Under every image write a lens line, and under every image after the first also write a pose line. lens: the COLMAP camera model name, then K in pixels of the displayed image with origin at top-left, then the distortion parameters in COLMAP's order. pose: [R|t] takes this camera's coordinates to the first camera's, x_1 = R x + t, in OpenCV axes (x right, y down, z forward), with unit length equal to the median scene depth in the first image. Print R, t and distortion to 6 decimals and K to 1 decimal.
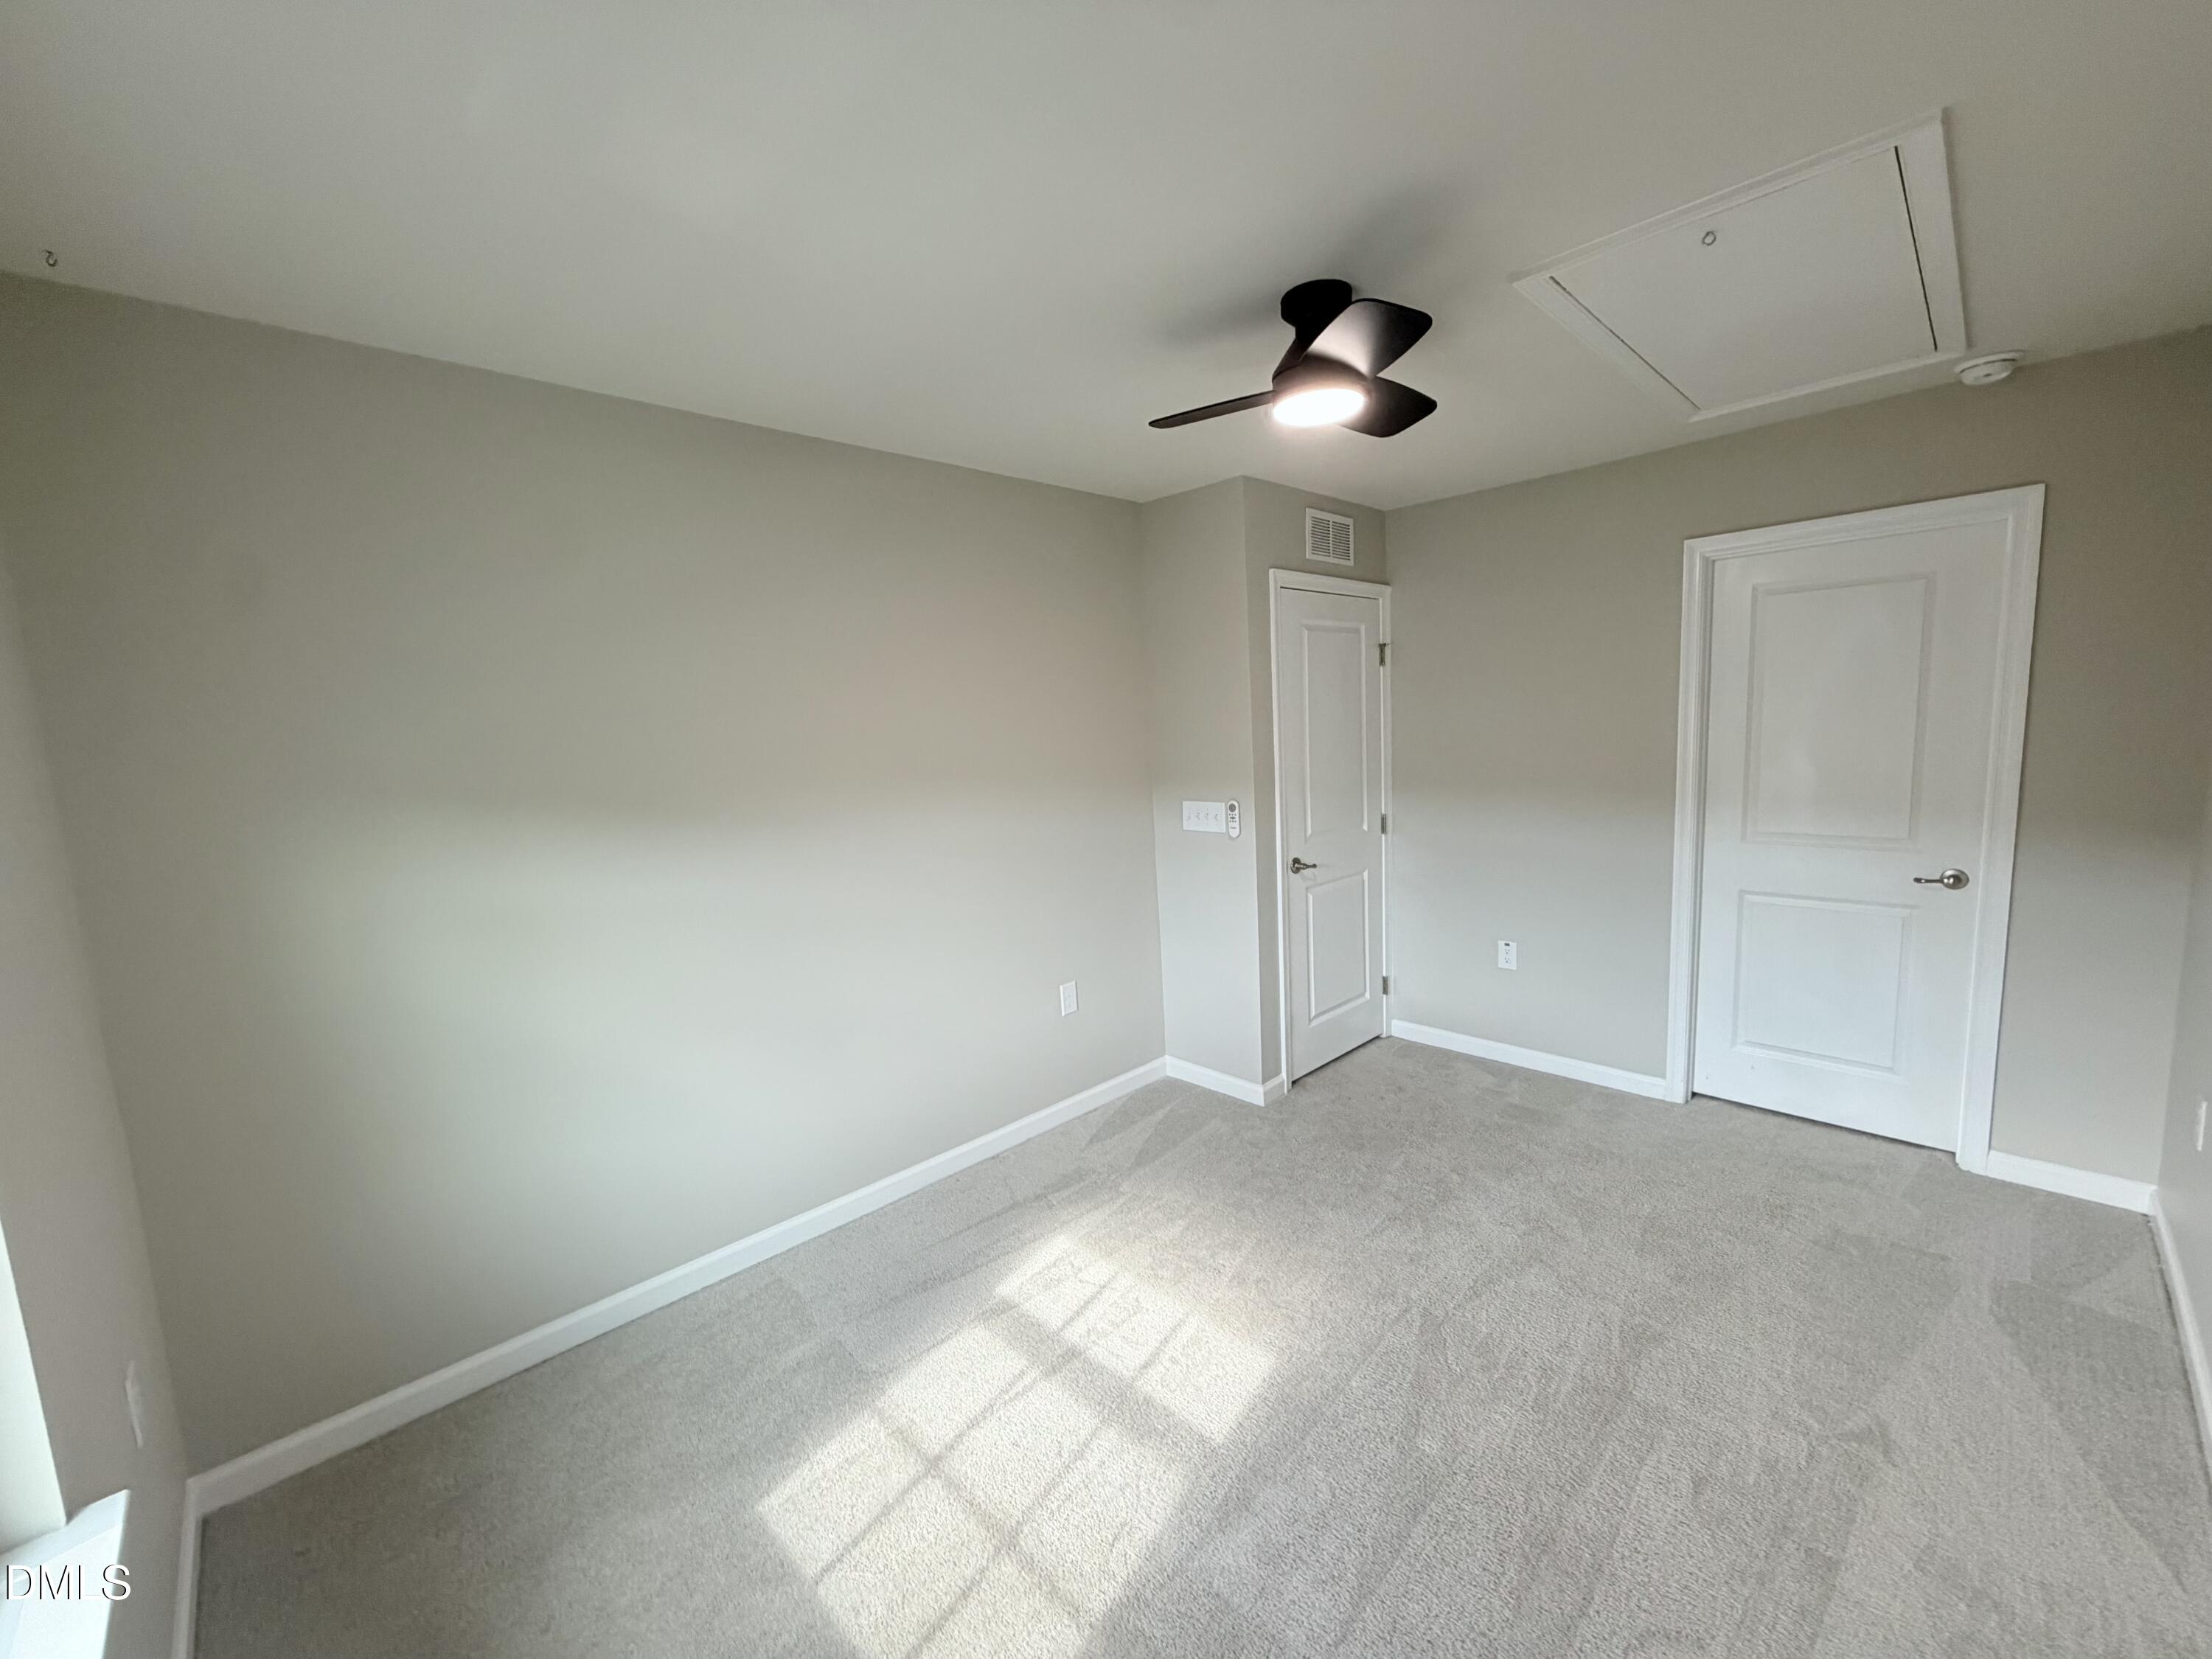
lens RADIAL K [[880.4, 0, 1092.1], [0, 880.4, 833.0], [0, 0, 1]] dist [0.000186, -0.000082]
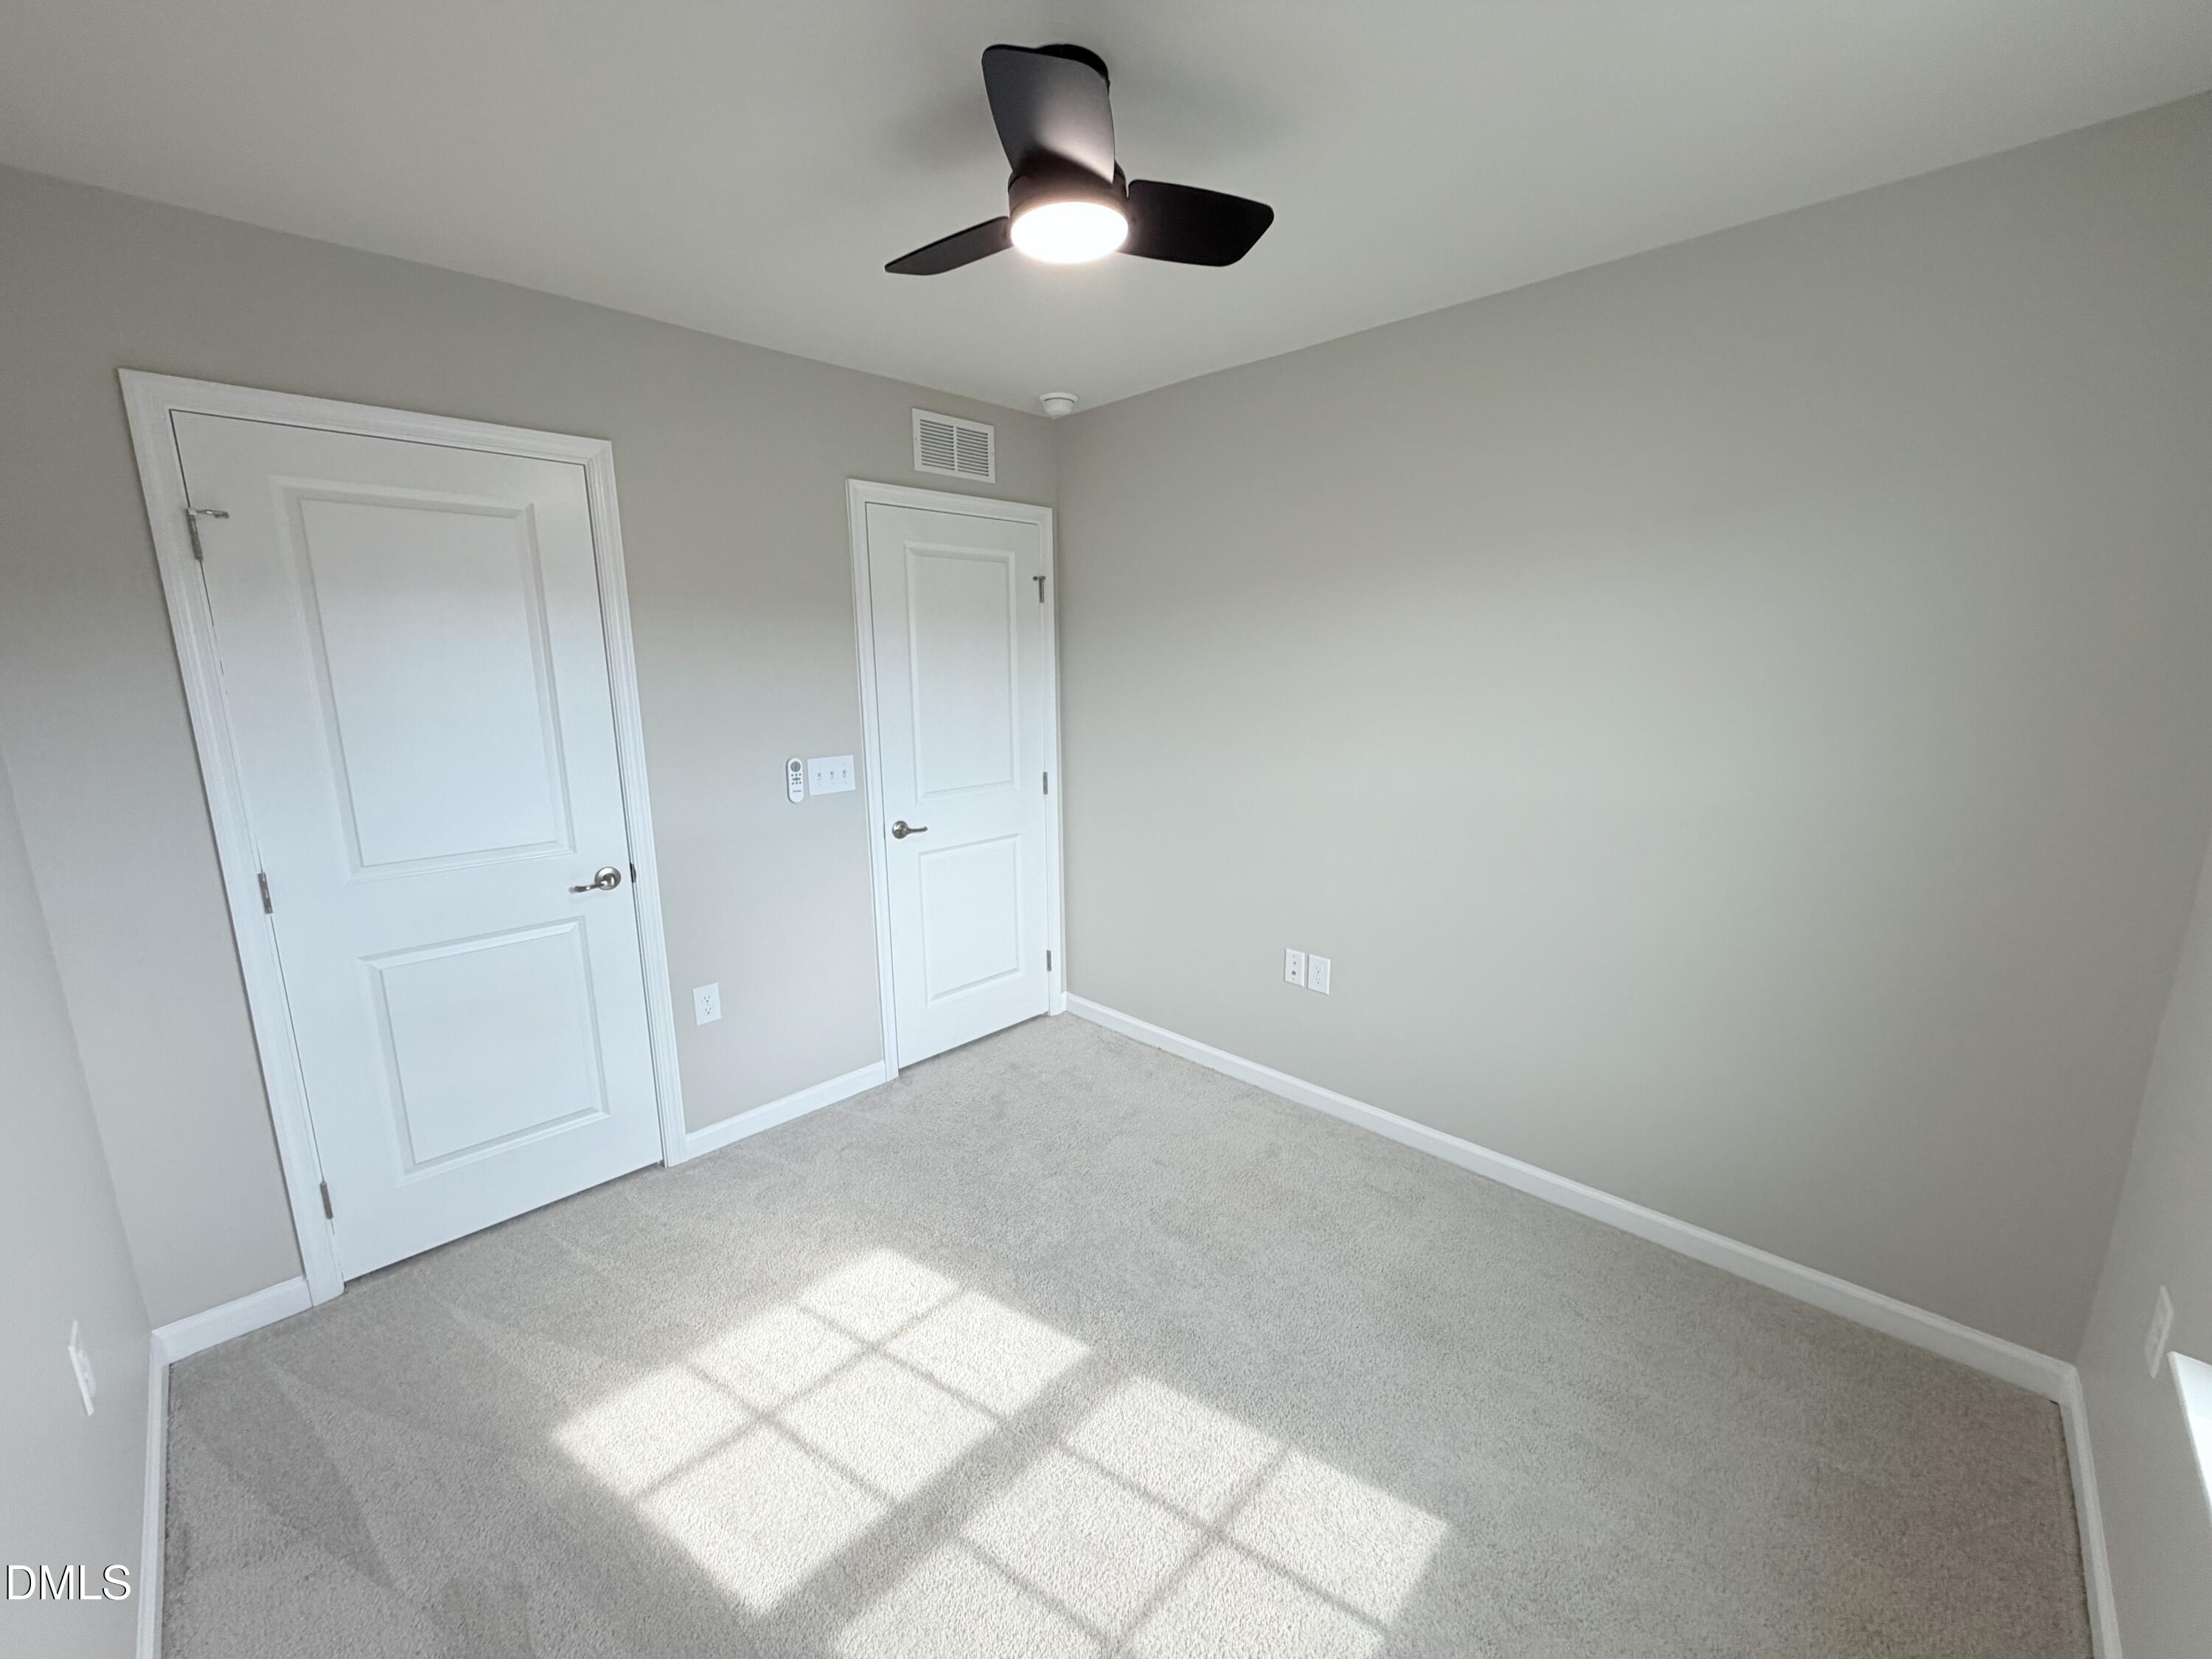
lens RADIAL K [[880.4, 0, 1113.1], [0, 880.4, 834.1], [0, 0, 1]] dist [0.000186, -0.000082]
pose [[0.997867, 0.018441, 0.062619, 0.372594], [-0.022807, 0.997305, 0.069739, -0.023340], [-0.061164, -0.071019, 0.995598, 0.111140]]
